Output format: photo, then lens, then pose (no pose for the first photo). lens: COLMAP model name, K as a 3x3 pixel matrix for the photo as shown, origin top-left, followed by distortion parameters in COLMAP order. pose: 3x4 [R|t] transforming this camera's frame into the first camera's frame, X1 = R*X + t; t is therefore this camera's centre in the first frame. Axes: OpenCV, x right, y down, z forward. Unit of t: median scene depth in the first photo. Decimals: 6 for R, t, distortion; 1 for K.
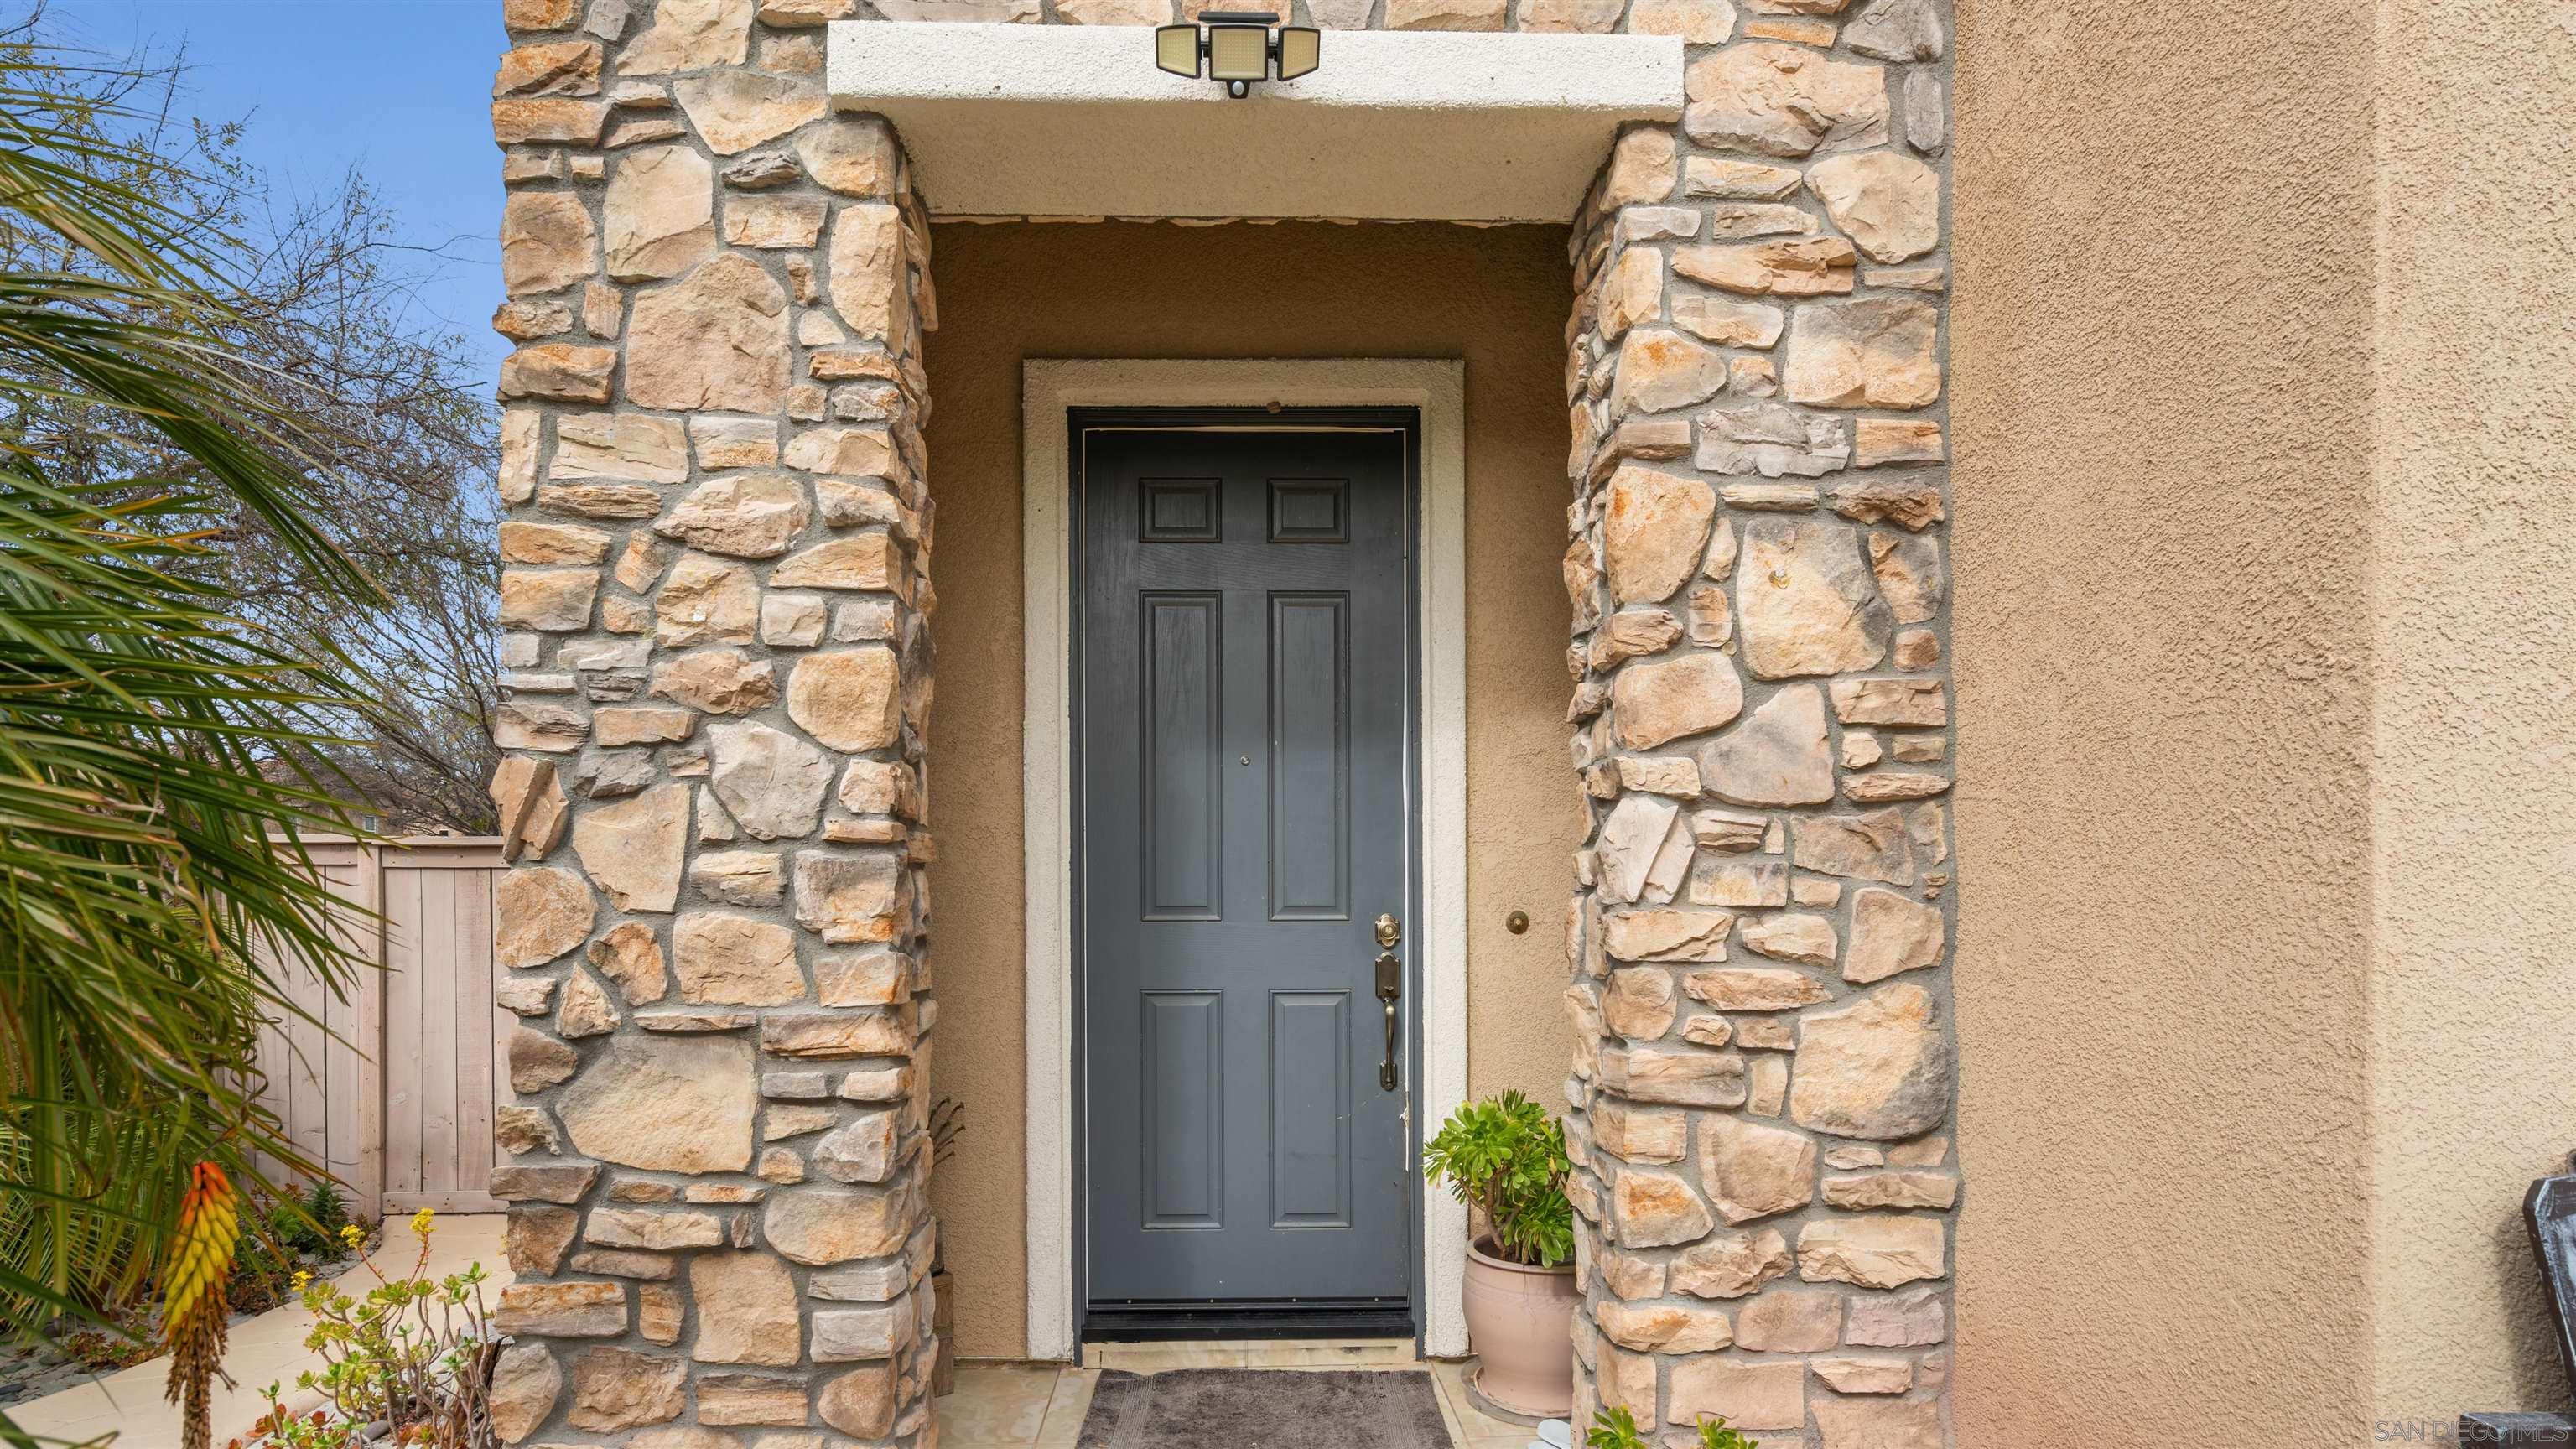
lens RADIAL K [[1164.9, 0, 1279.2], [0, 1164.9, 727.1], [0, 0, 1]] dist [-0.006653, 0.002525]
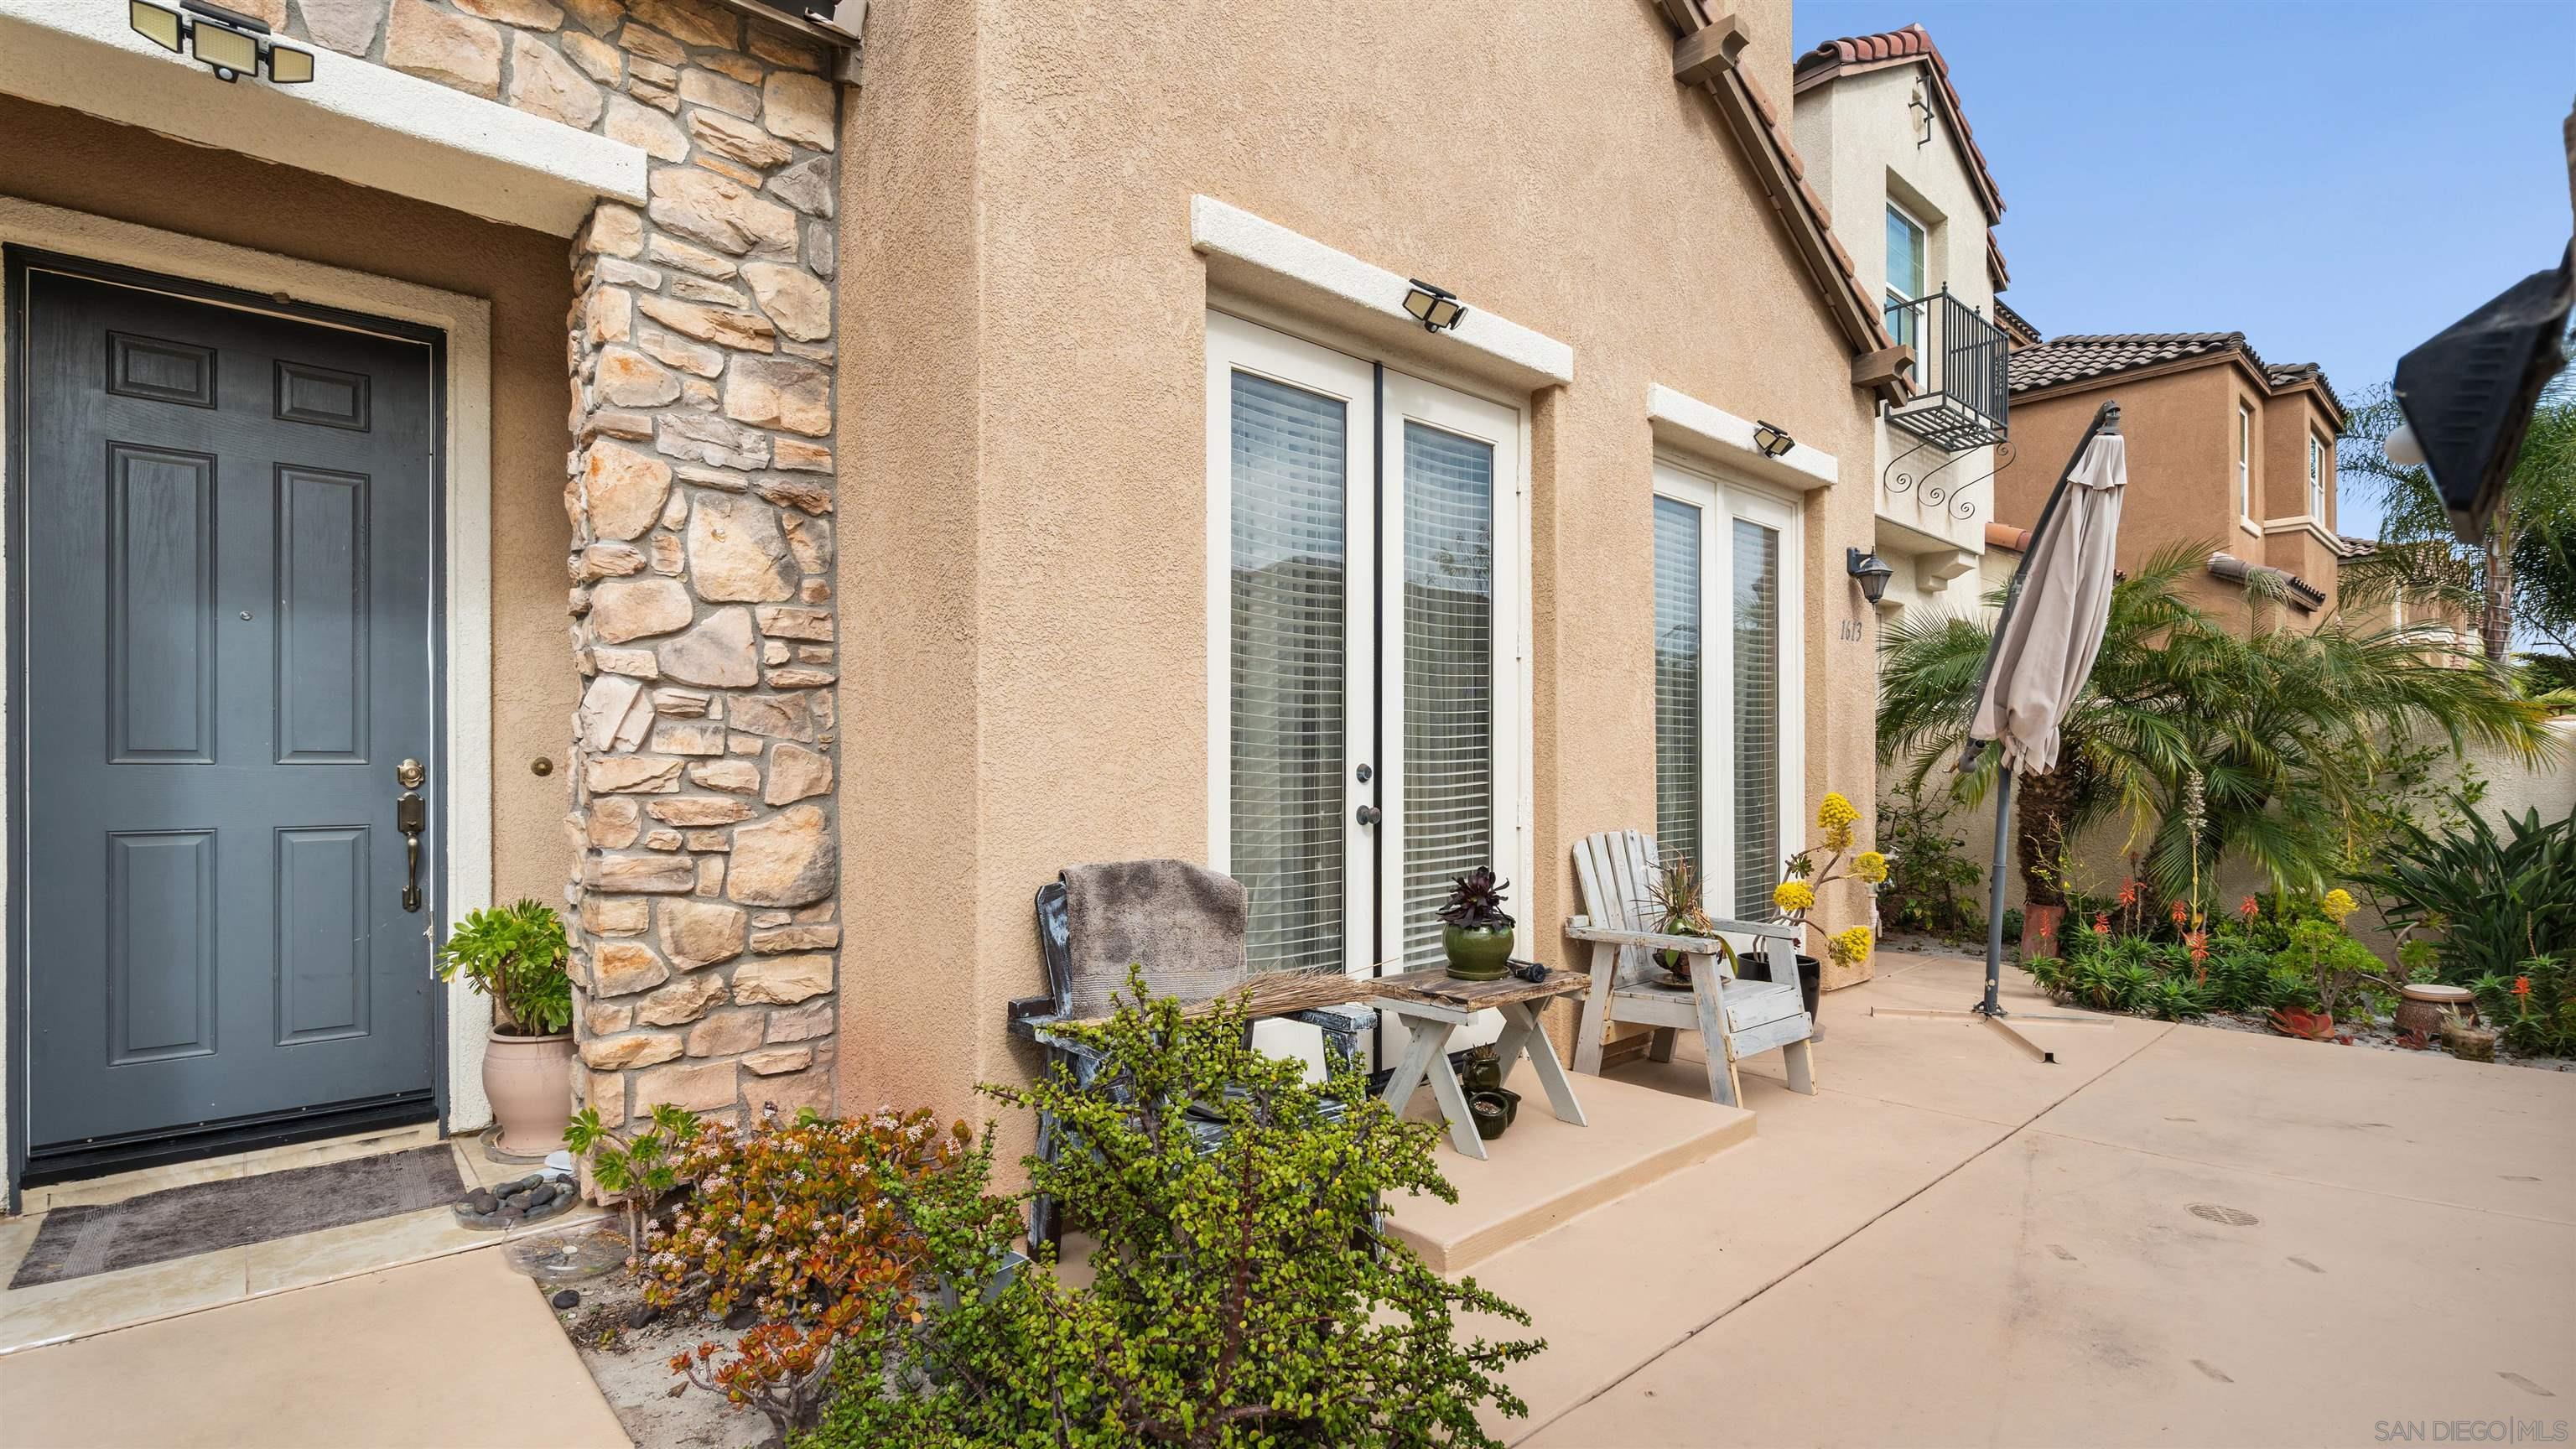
lens RADIAL K [[1164.9, 0, 1287.5], [0, 1164.9, 738.7], [0, 0, 1]] dist [-0.006653, 0.002525]
pose [[0.779032, 0.019234, 0.626689, 0.065557], [-0.103136, 0.989845, 0.097827, -0.081687], [-0.618443, -0.140845, 0.773104, -0.560943]]
